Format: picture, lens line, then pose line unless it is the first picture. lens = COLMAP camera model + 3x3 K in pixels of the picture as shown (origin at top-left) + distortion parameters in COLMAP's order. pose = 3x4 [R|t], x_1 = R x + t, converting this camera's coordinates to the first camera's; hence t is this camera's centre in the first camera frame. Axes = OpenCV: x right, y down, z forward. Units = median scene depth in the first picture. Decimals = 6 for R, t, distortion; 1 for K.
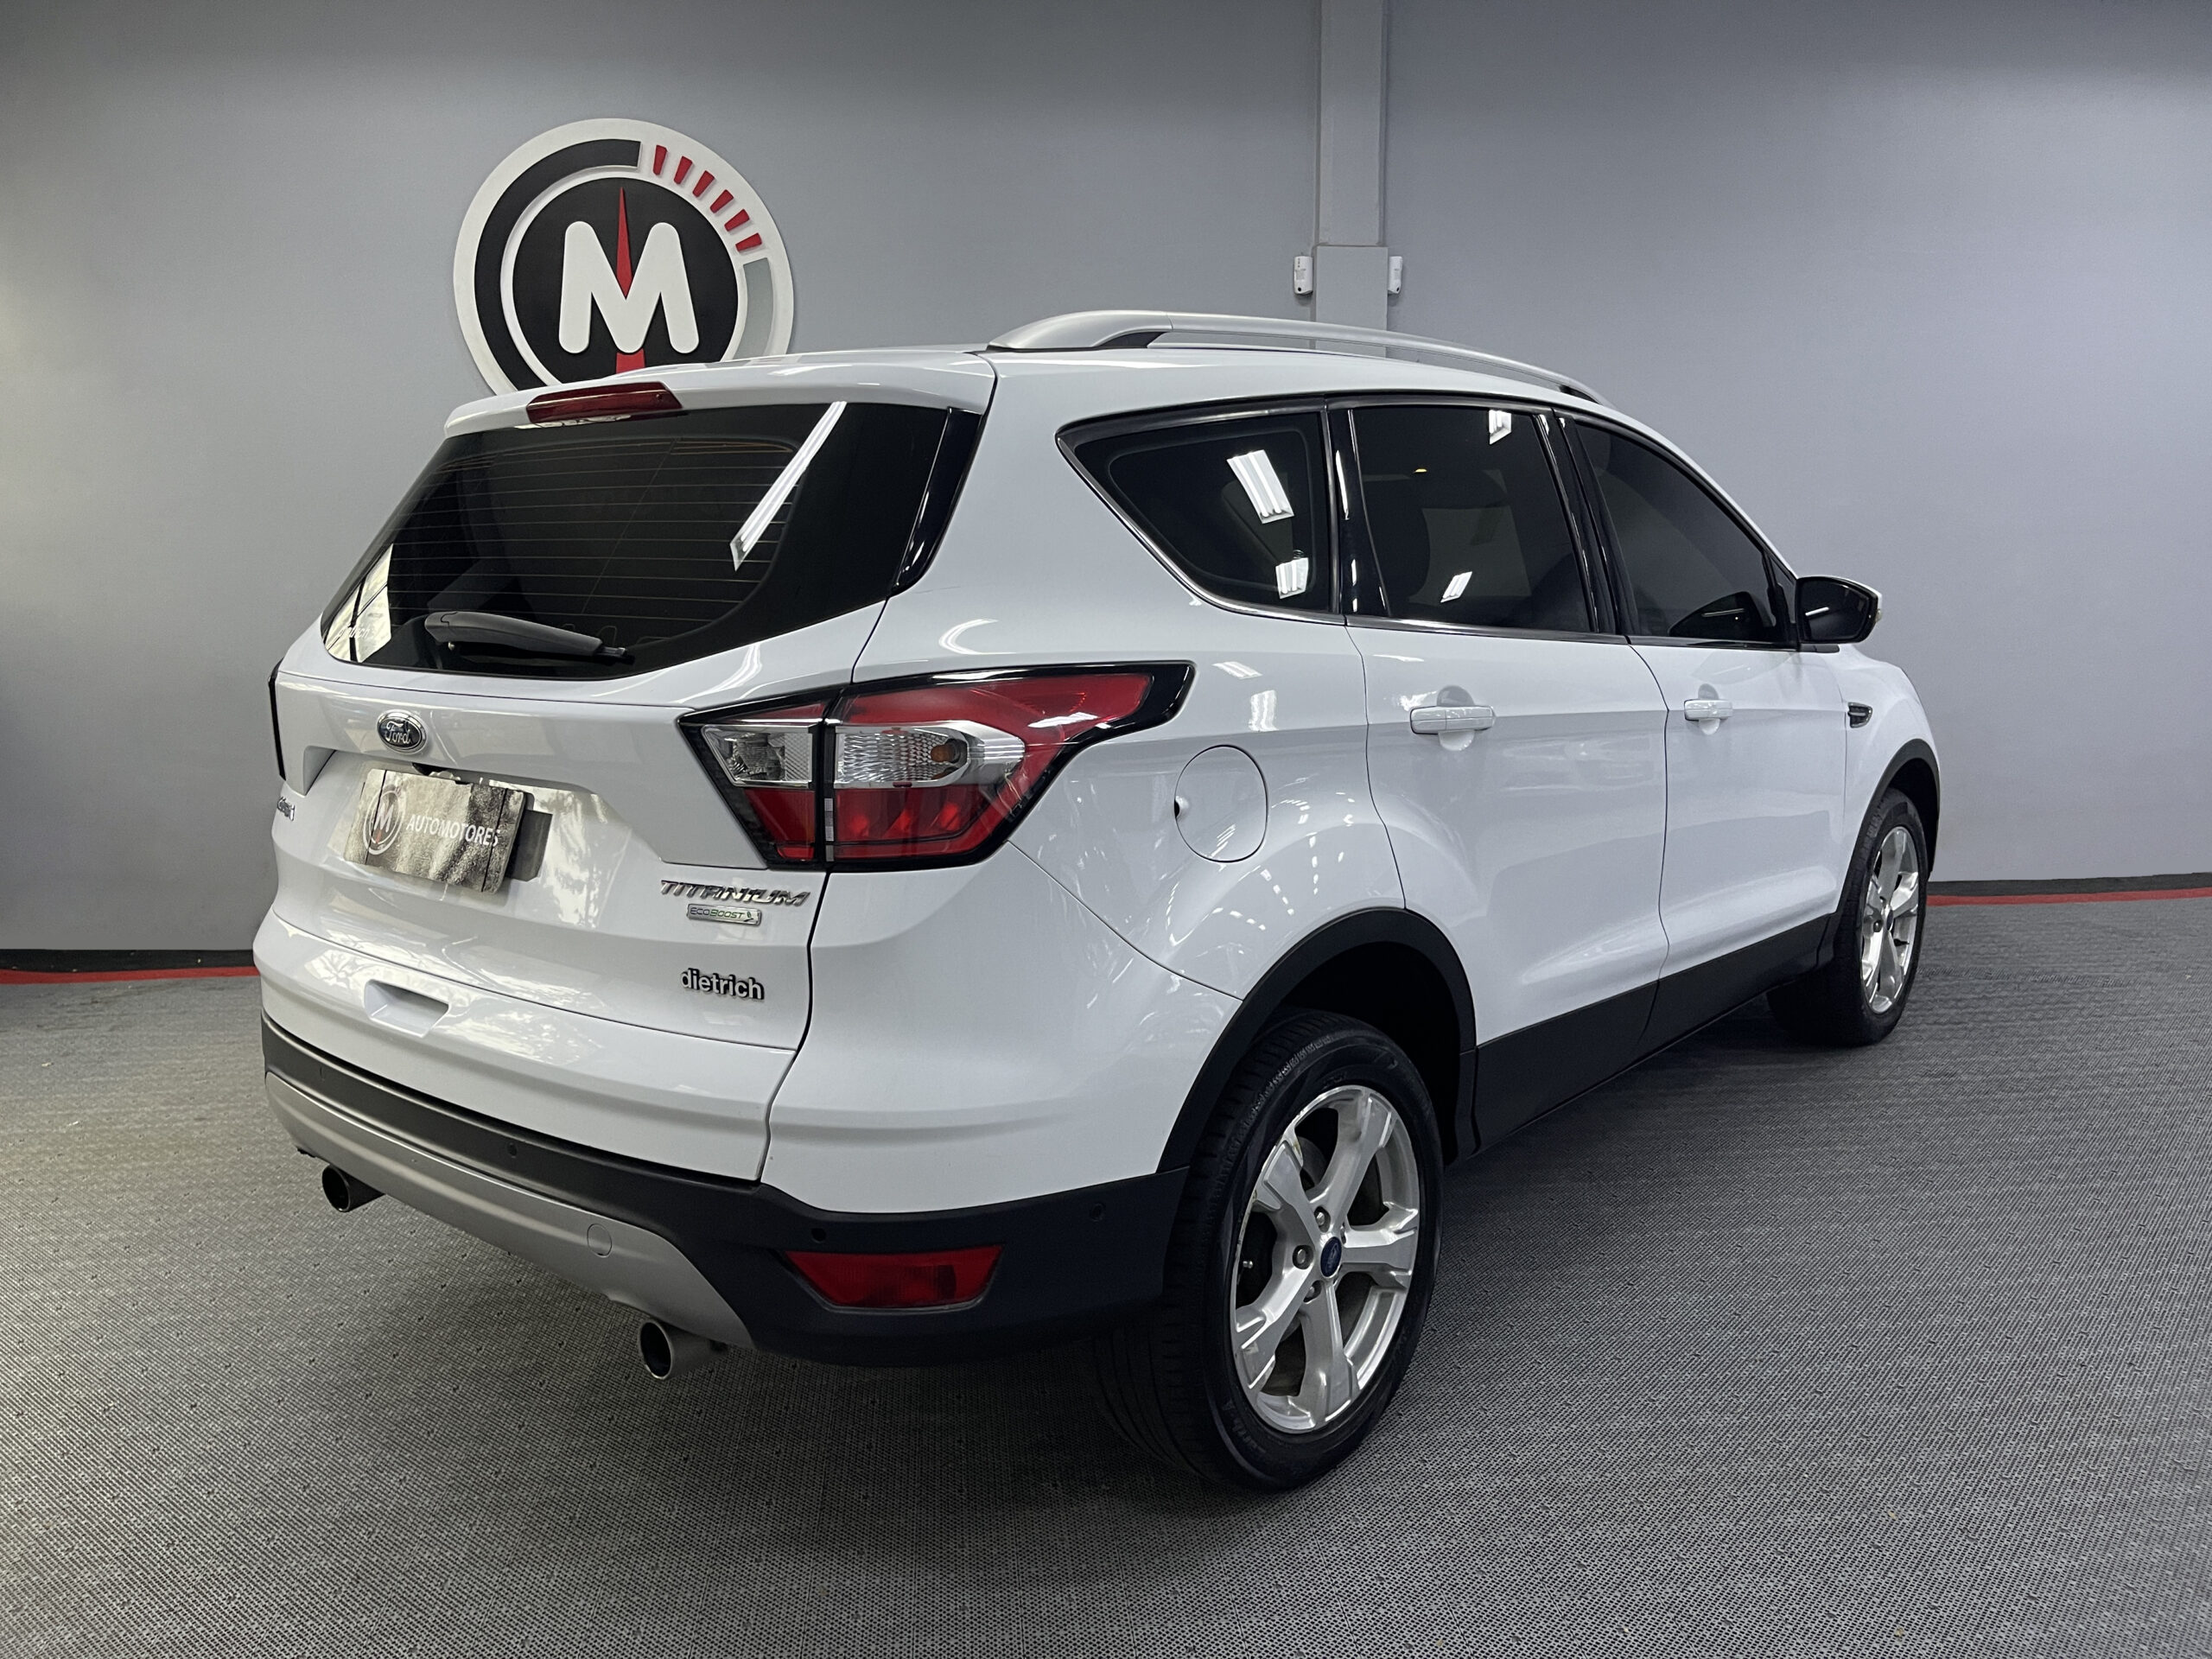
lens RADIAL K [[1737.6, 0, 1056.6], [0, 1737.6, 828.5], [0, 0, 1]] dist [0.023948, -0.035049]
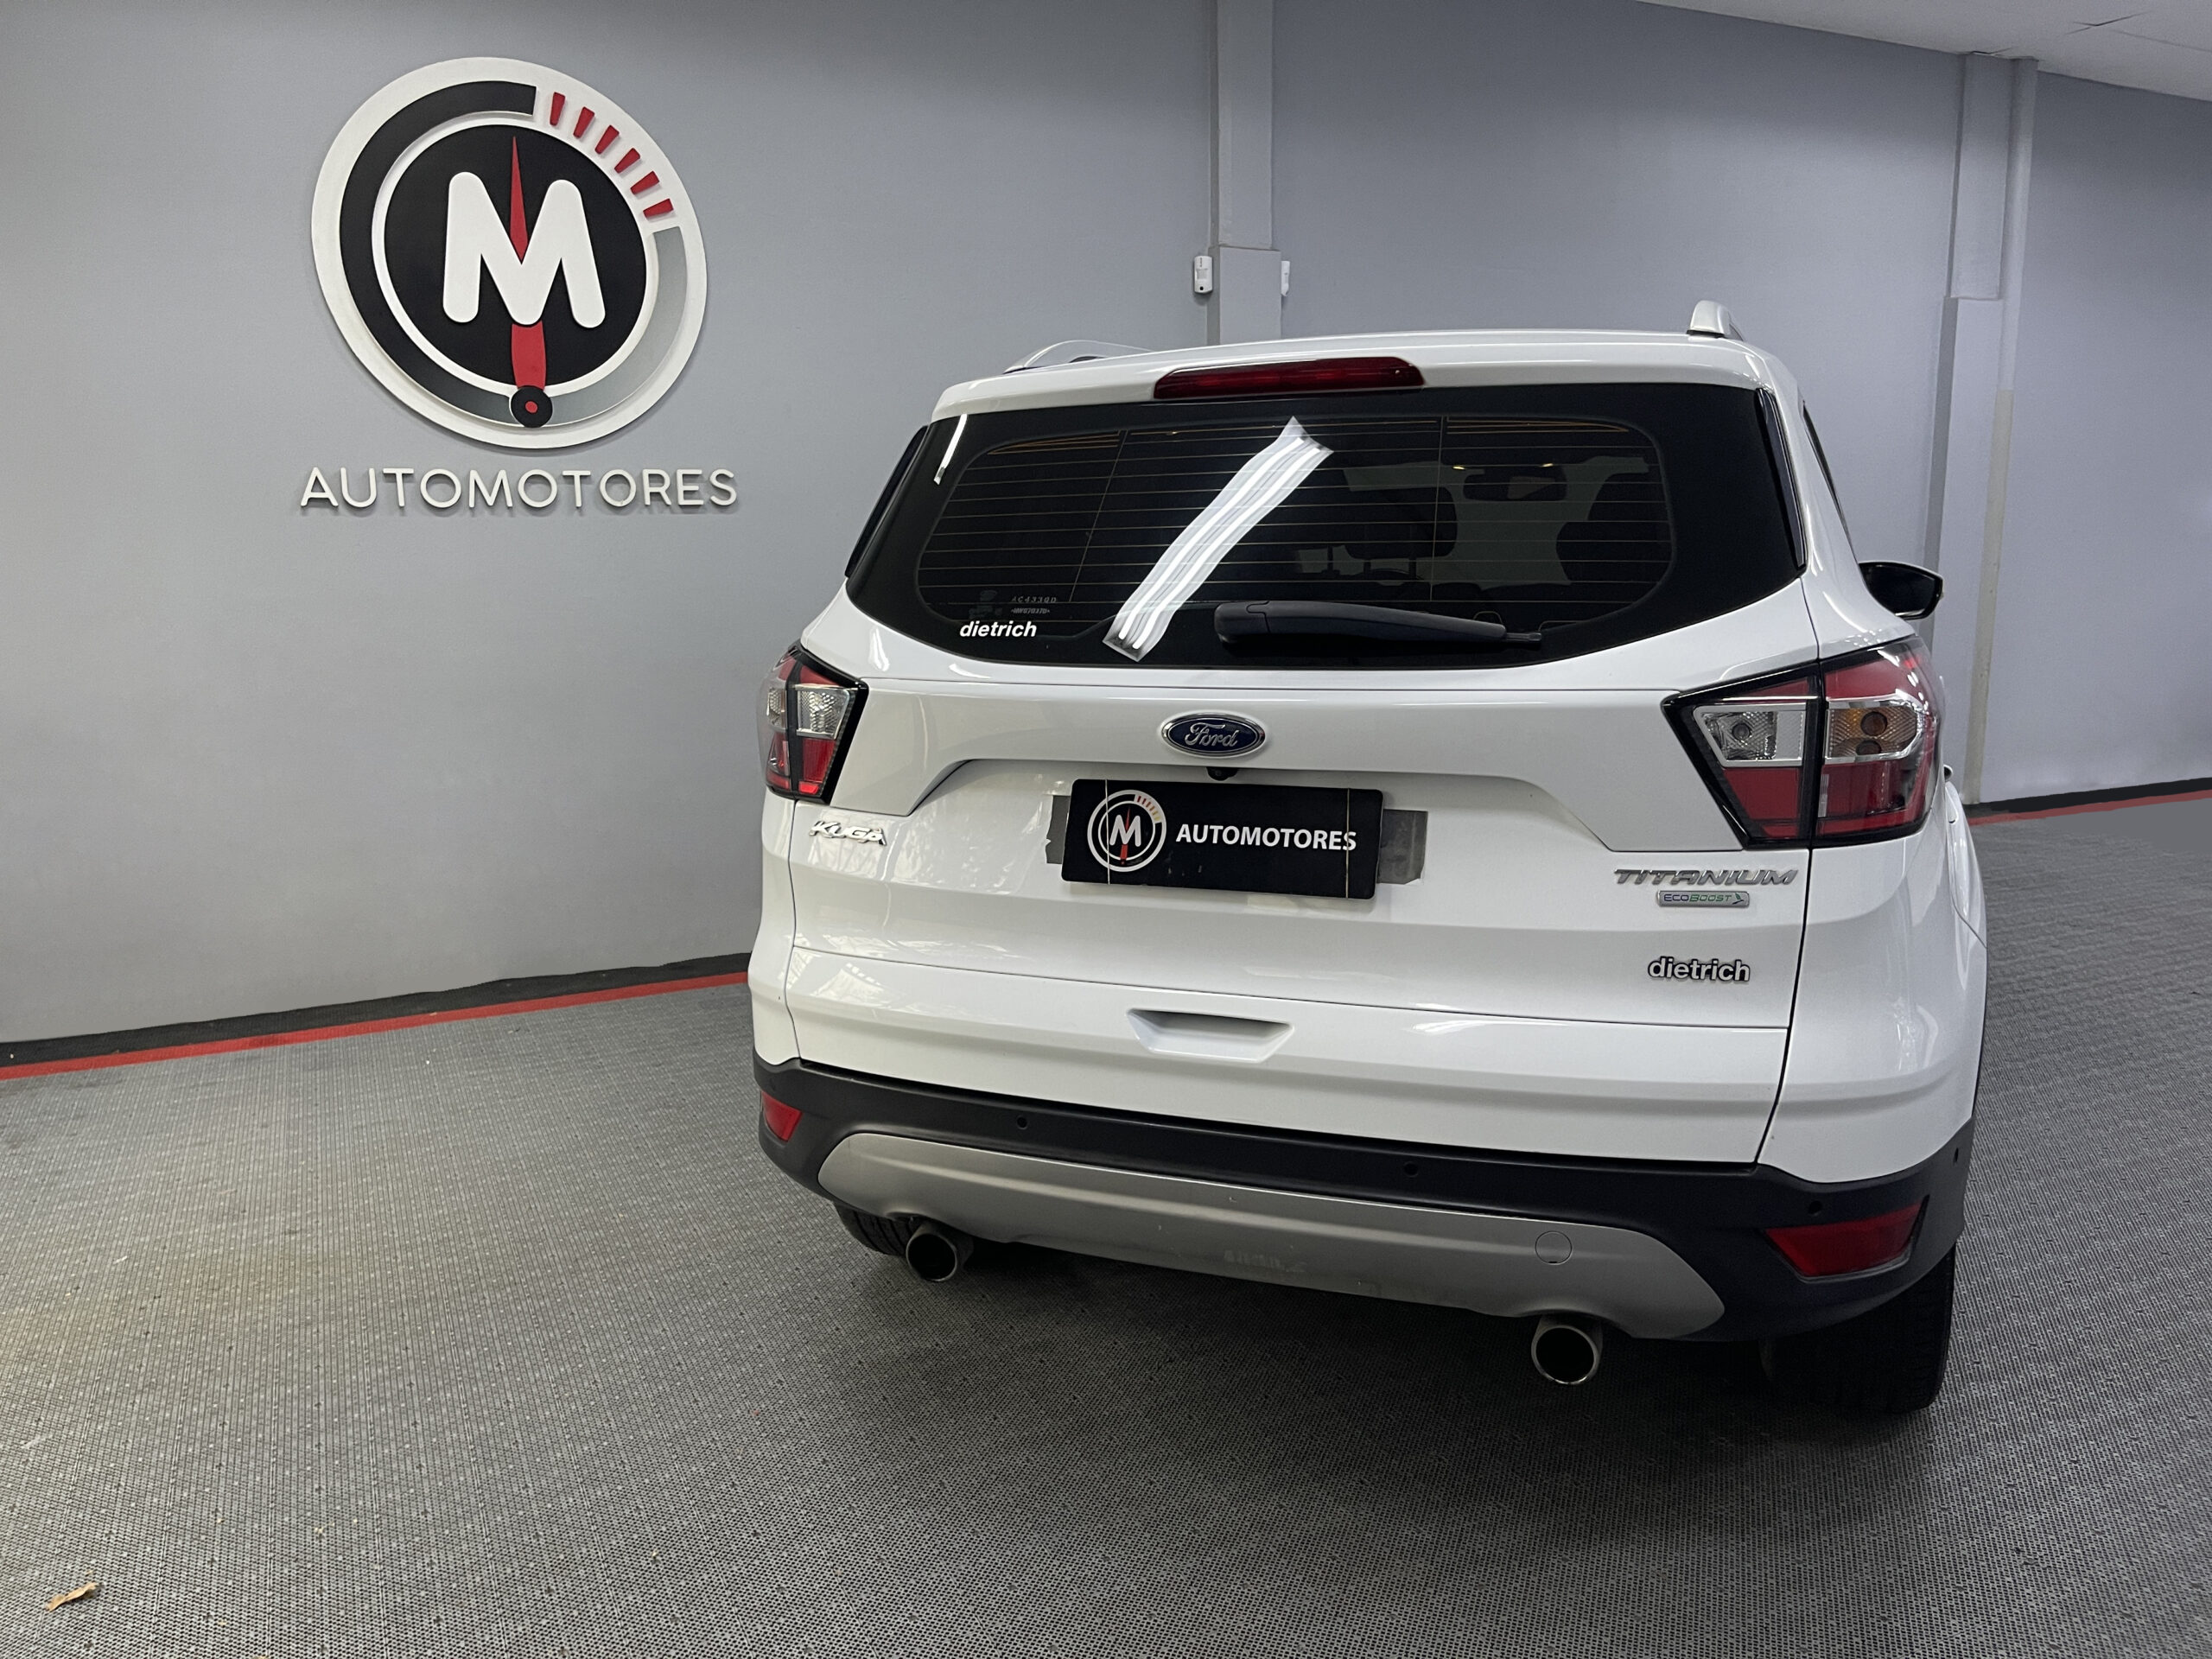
lens RADIAL K [[1737.6, 0, 1070.0], [0, 1737.6, 856.1], [0, 0, 1]] dist [0.023948, -0.035049]
pose [[0.938939, -0.063559, 0.338163, -0.307076], [0.058970, 0.997975, 0.023838, -0.007012], [-0.338993, -0.002441, 0.940786, 0.068064]]
